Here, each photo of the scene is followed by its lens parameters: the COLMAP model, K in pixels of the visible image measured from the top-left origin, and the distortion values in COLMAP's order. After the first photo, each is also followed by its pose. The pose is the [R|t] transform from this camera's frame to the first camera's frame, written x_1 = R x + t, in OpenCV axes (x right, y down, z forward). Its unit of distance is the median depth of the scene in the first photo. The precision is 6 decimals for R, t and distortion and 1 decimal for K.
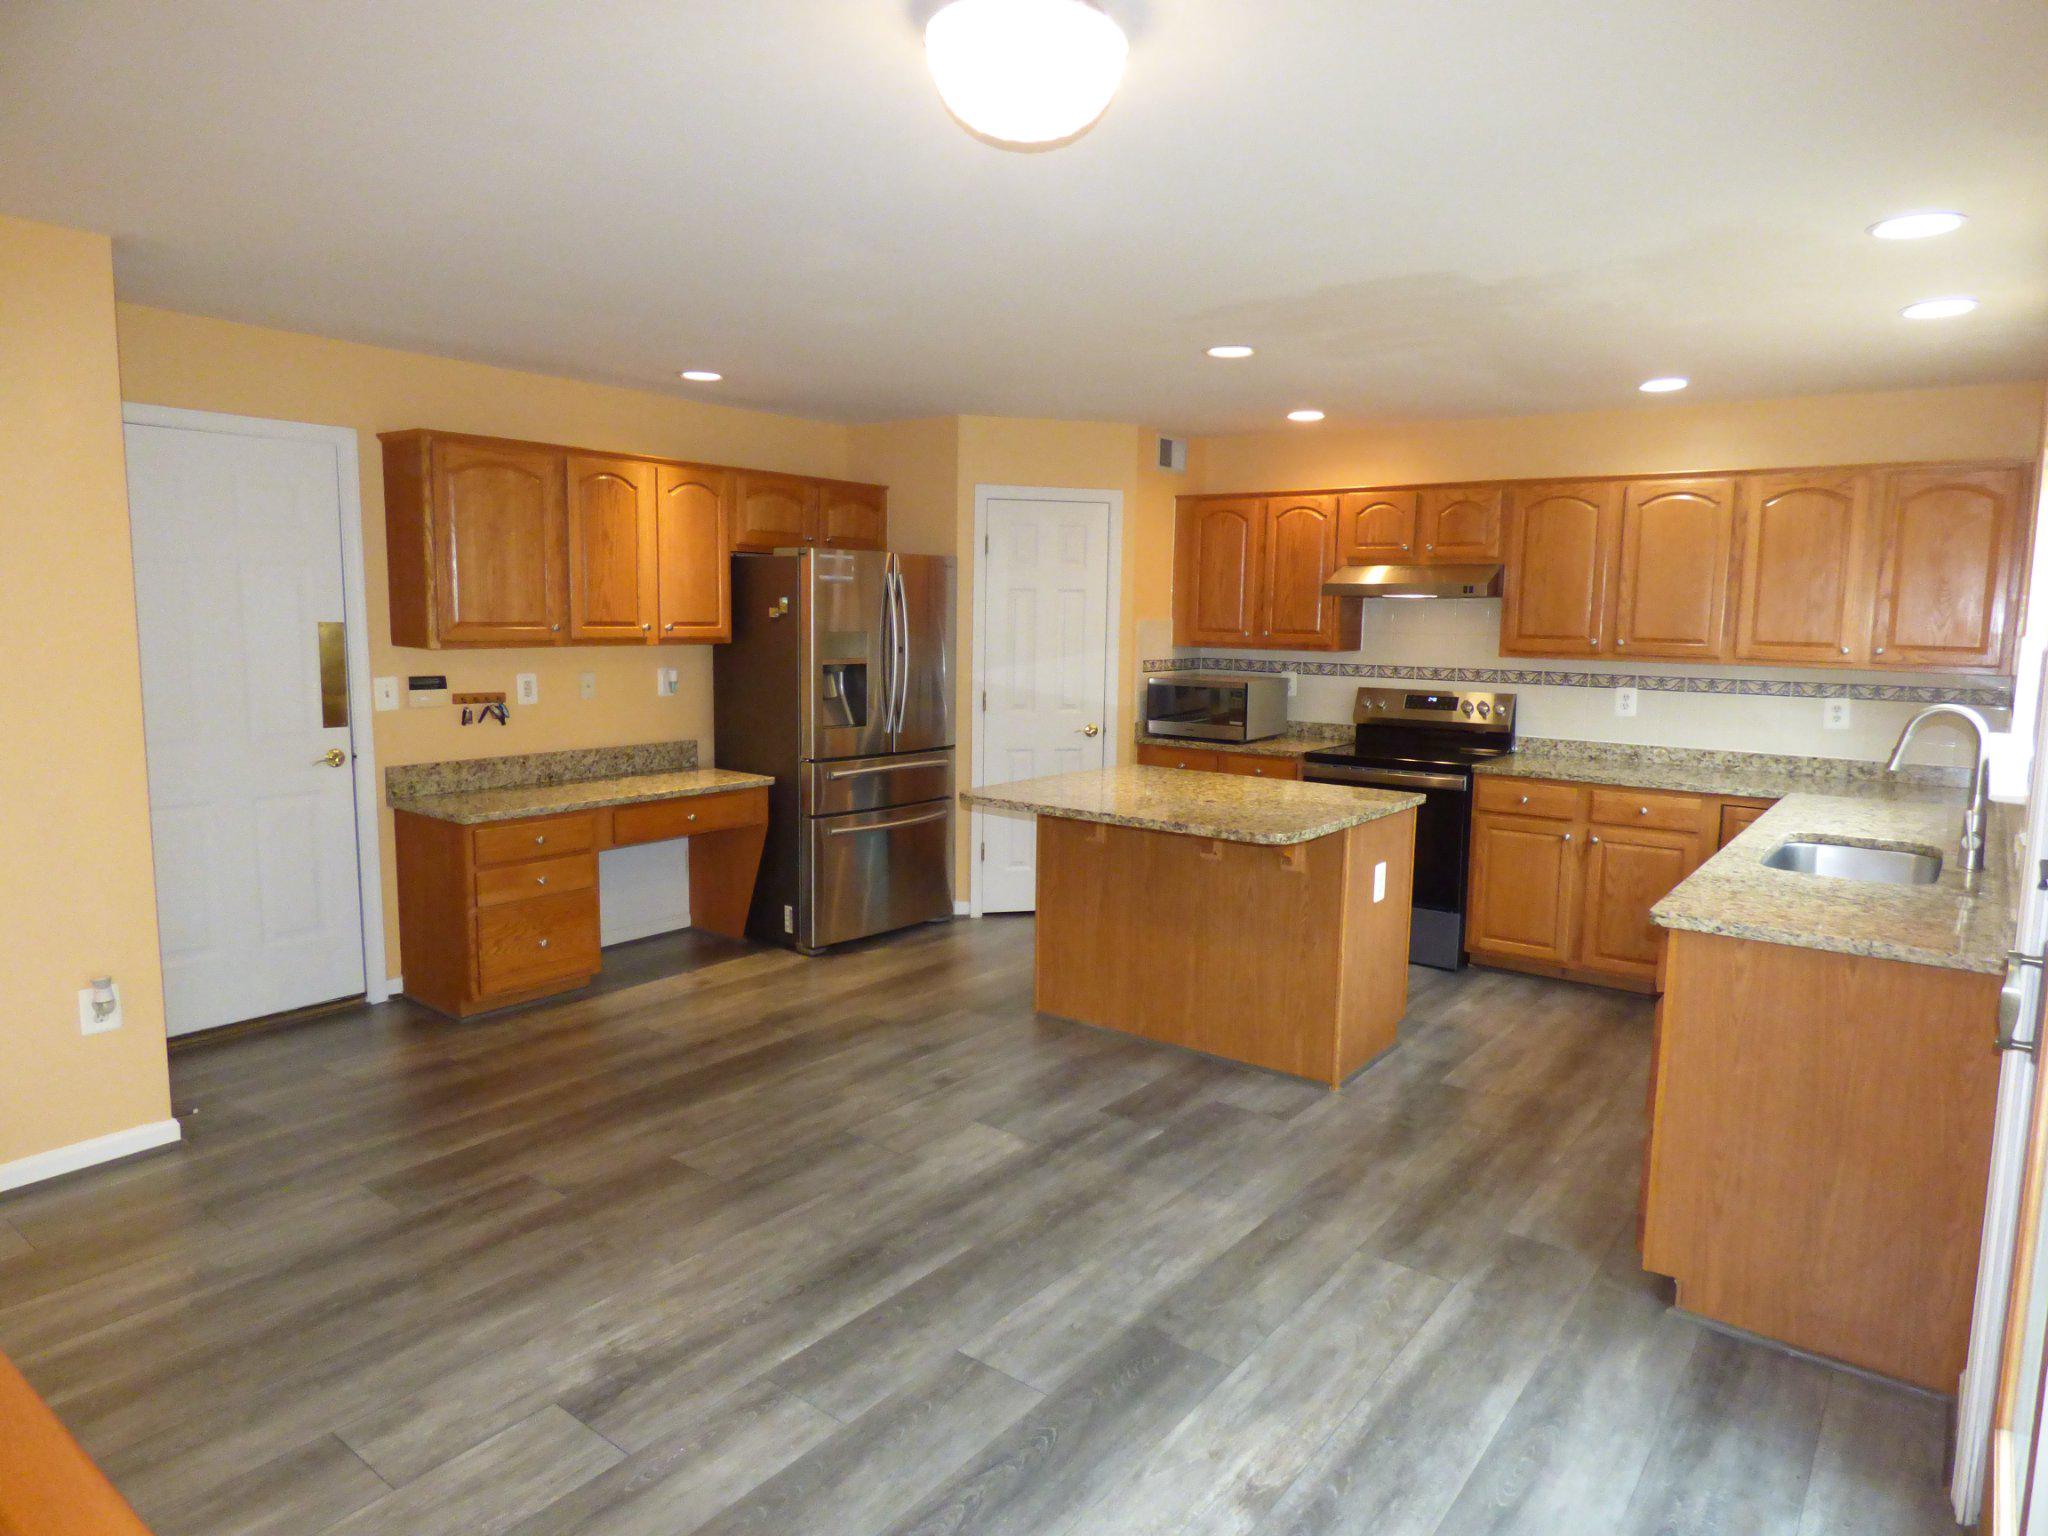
lens RADIAL K [[1245.3, 0, 1040.7], [0, 1245.3, 765.3], [0, 0, 1]] dist [-0.015379, 0.000807]
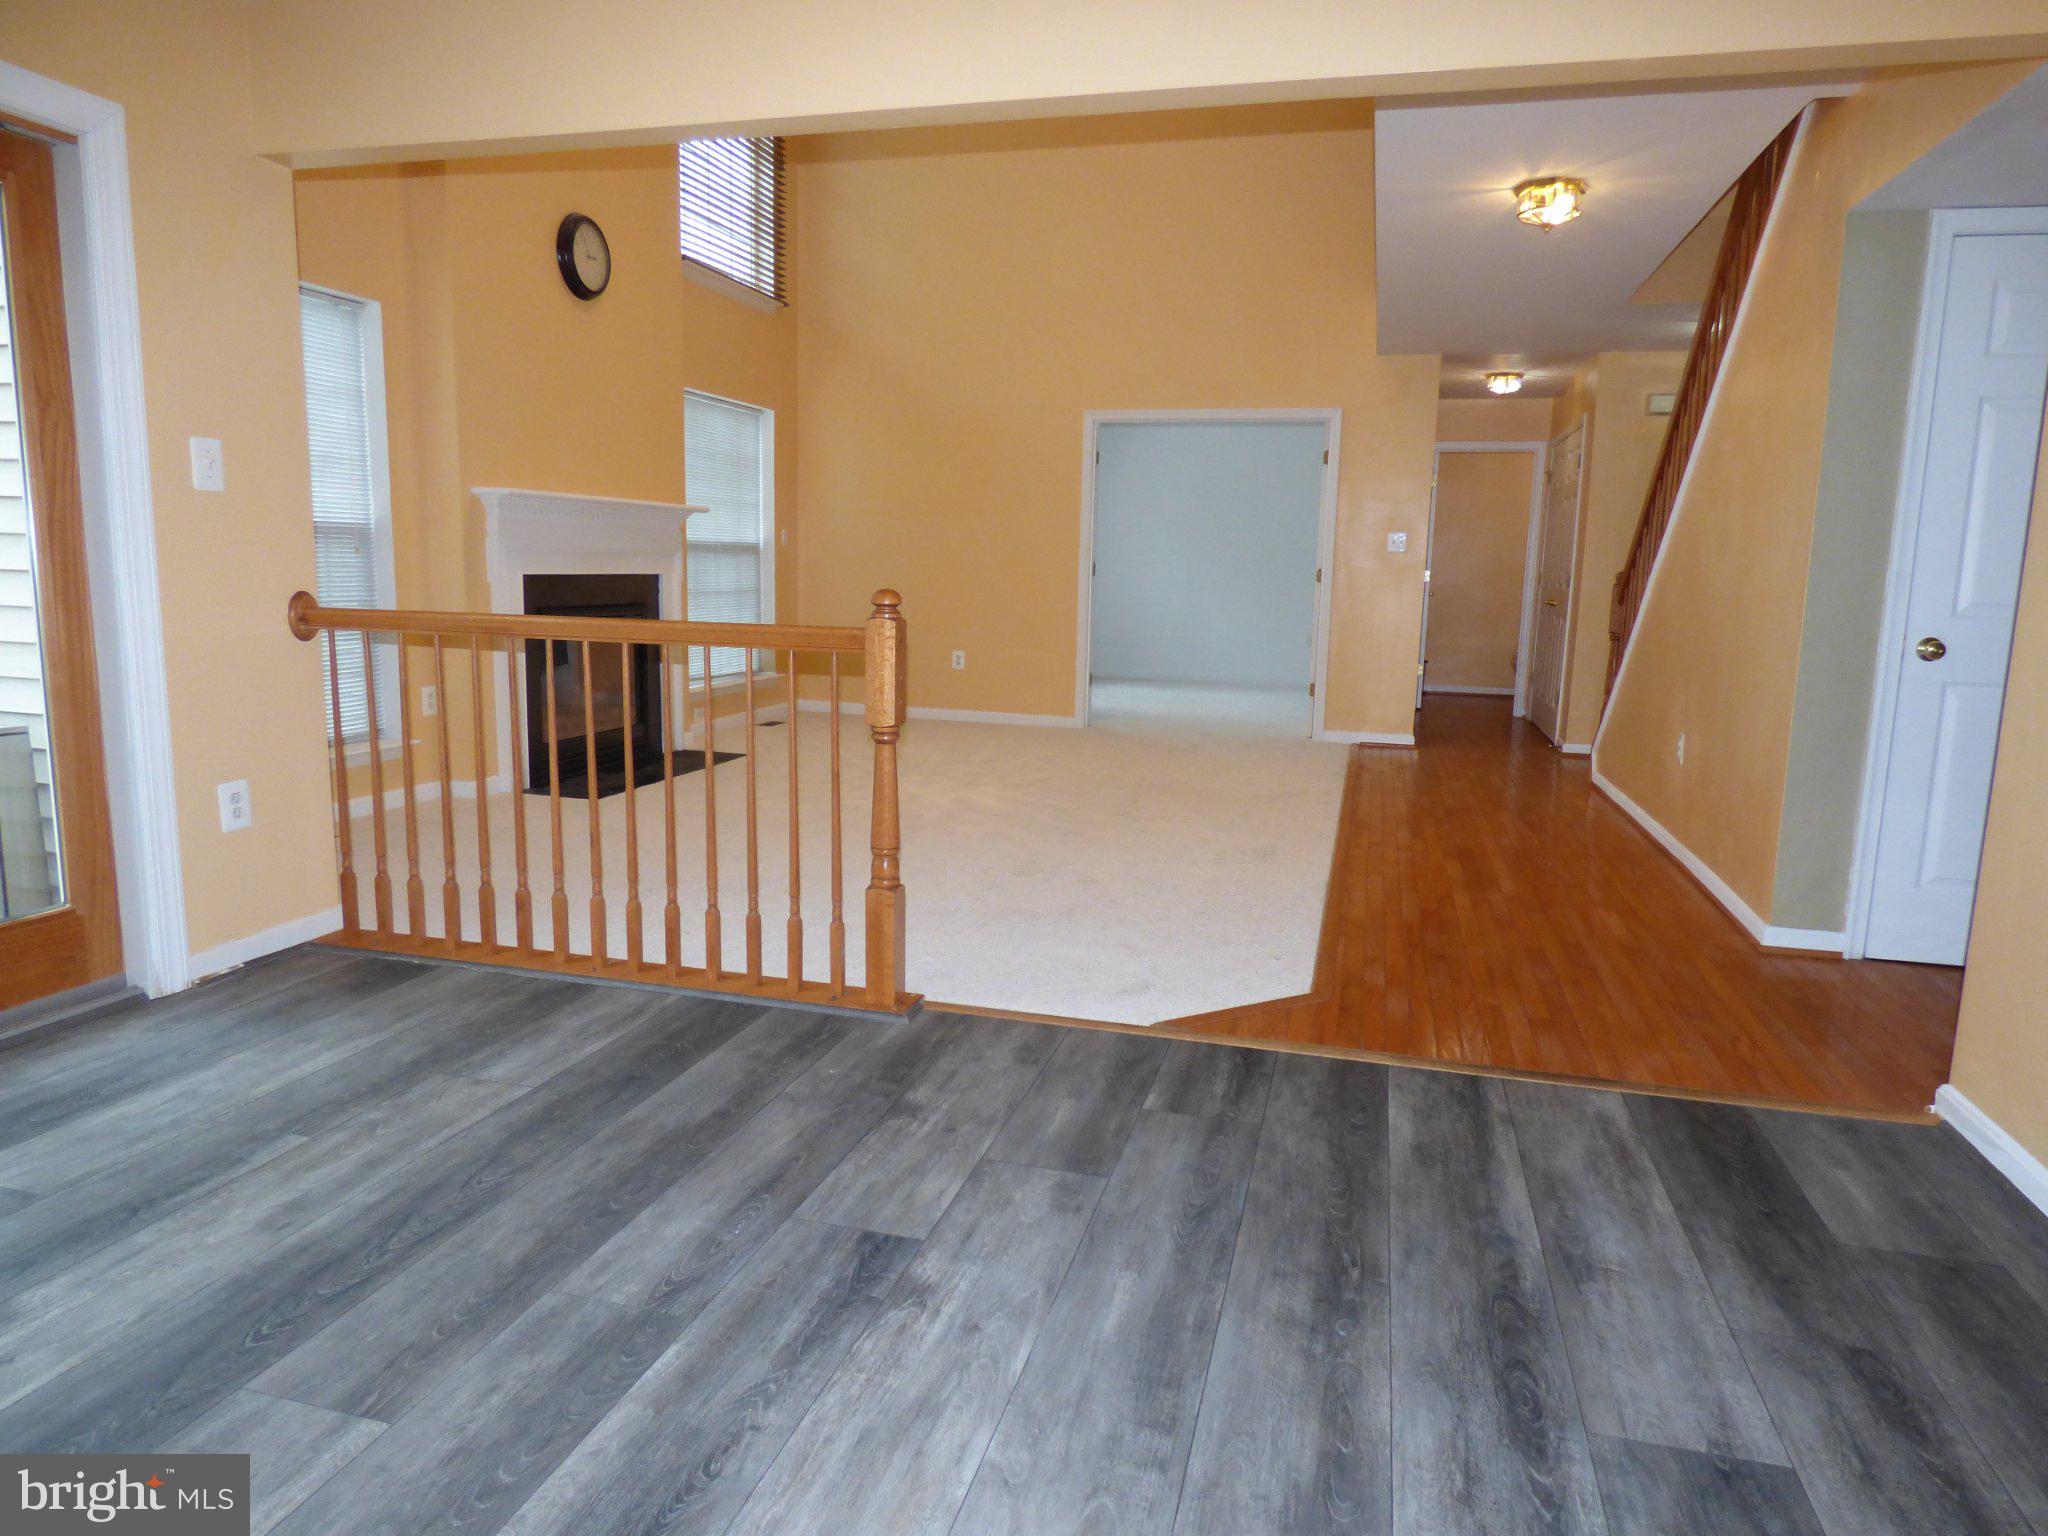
lens RADIAL K [[1245.3, 0, 1042.4], [0, 1245.3, 775.1], [0, 0, 1]] dist [-0.015379, 0.000807]
pose [[-0.925028, 0.025974, -0.379010, -0.075556], [-0.083419, 0.959424, 0.269346, -0.013026], [0.370627, 0.280770, -0.885327, 0.835076]]
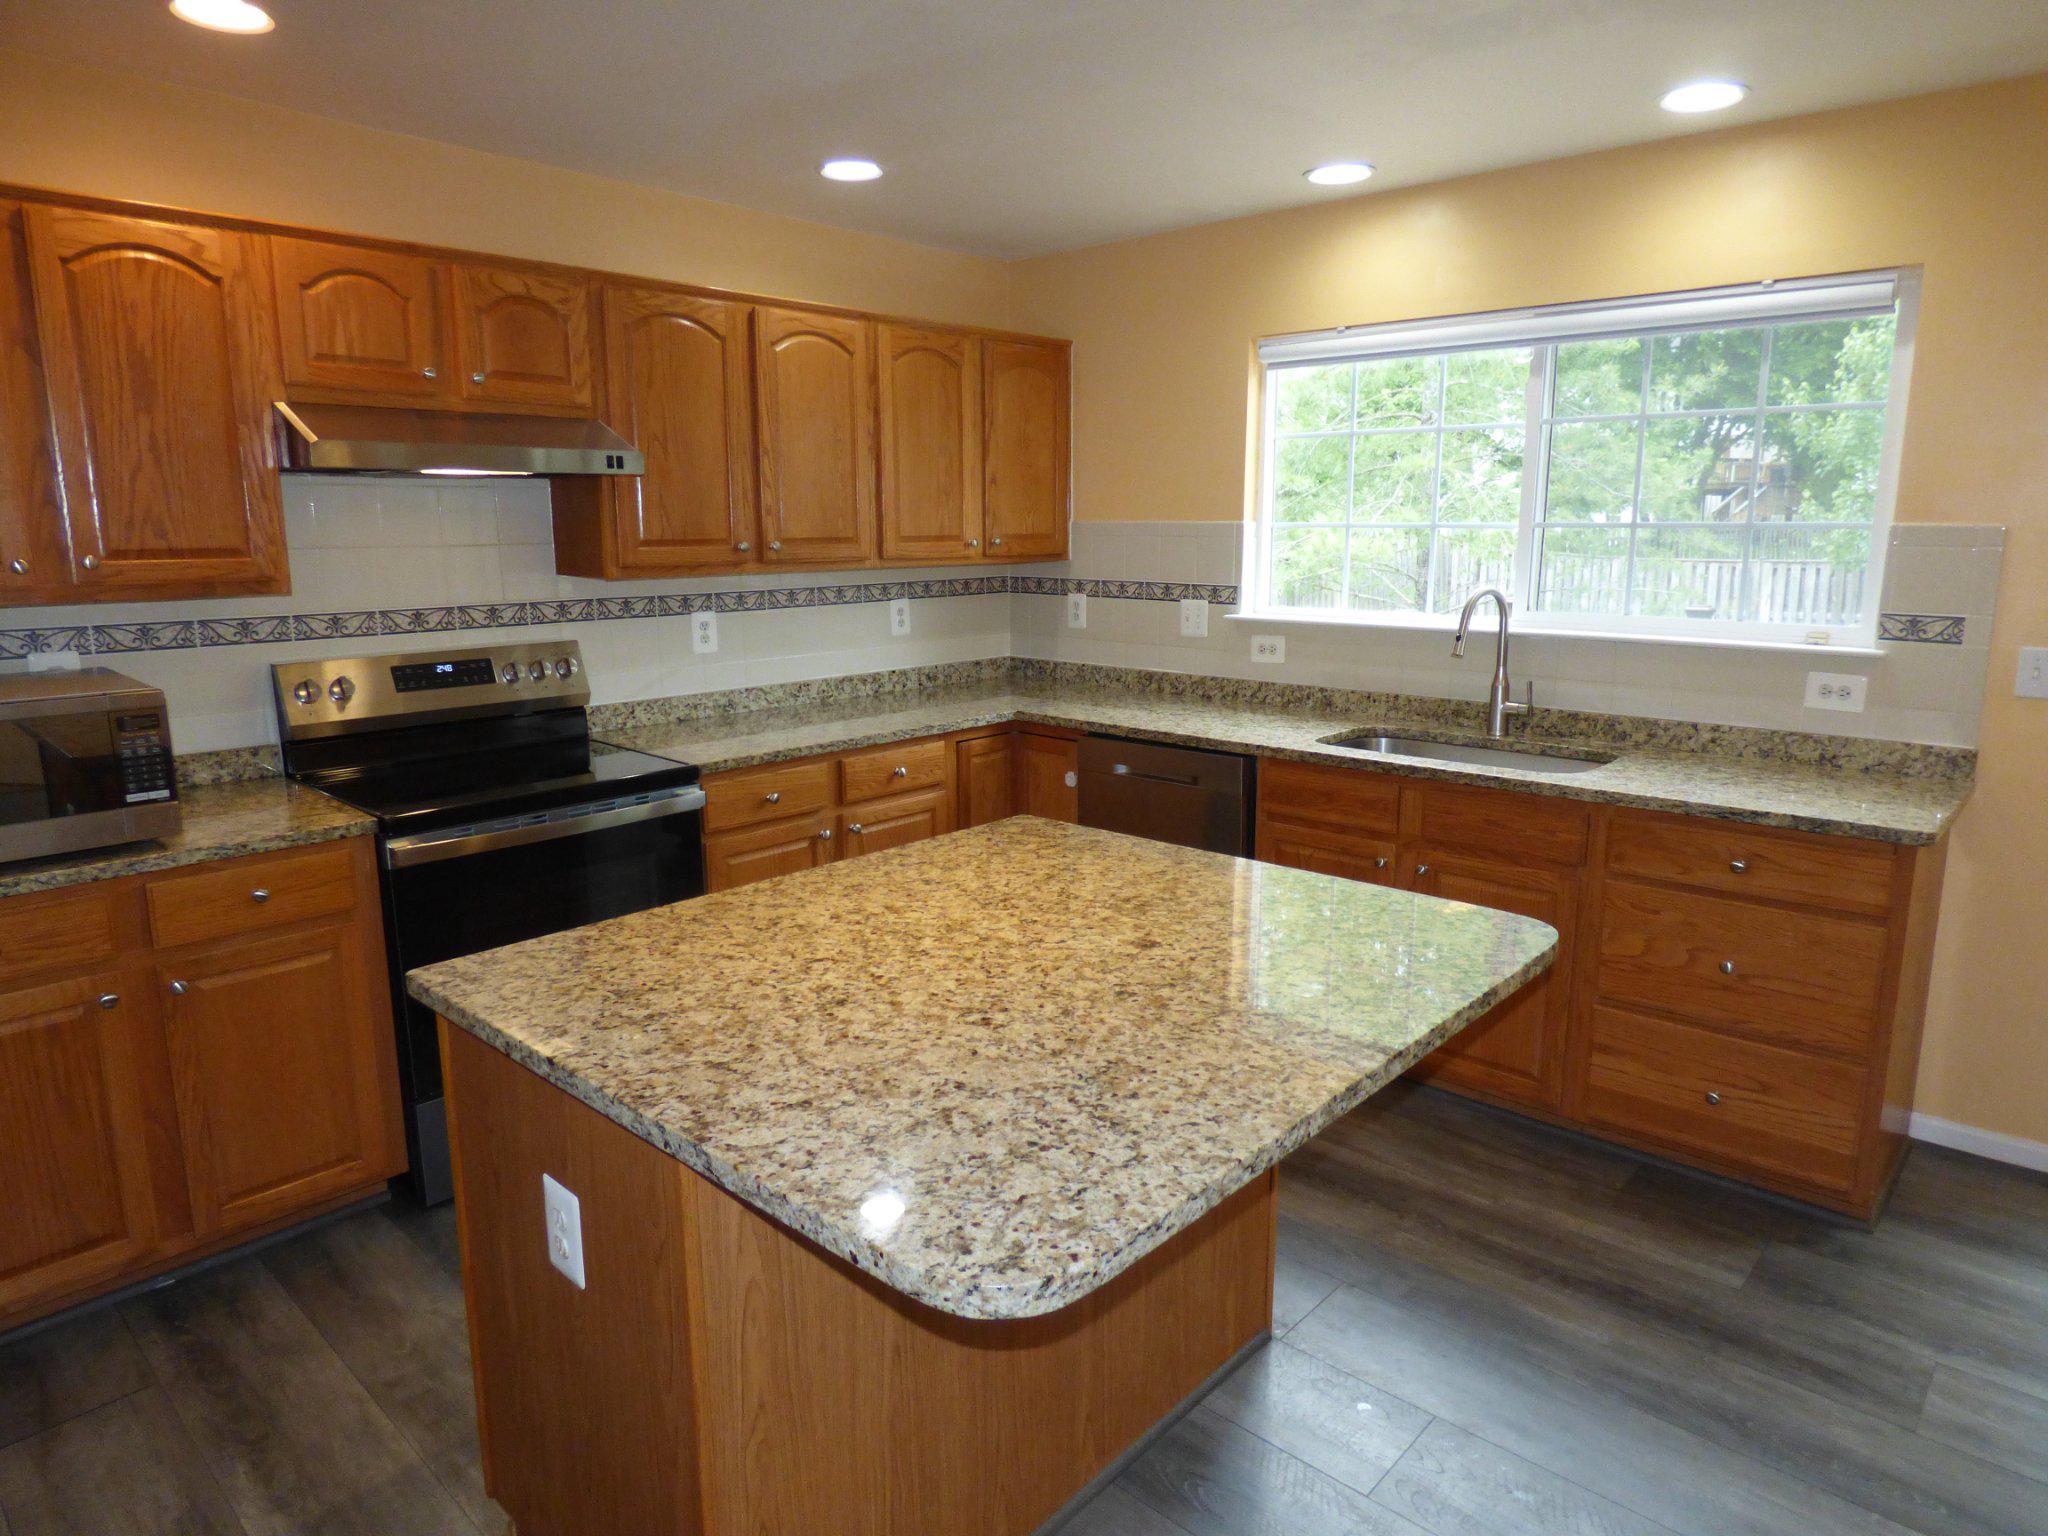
lens RADIAL K [[1245.3, 0, 1033.3], [0, 1245.3, 765.5], [0, 0, 1]] dist [-0.015379, 0.000807]
pose [[0.095630, -0.206950, 0.973666, -0.238114], [0.126966, 0.972696, 0.194274, -0.103576], [-0.987286, 0.105044, 0.119295, 0.847731]]
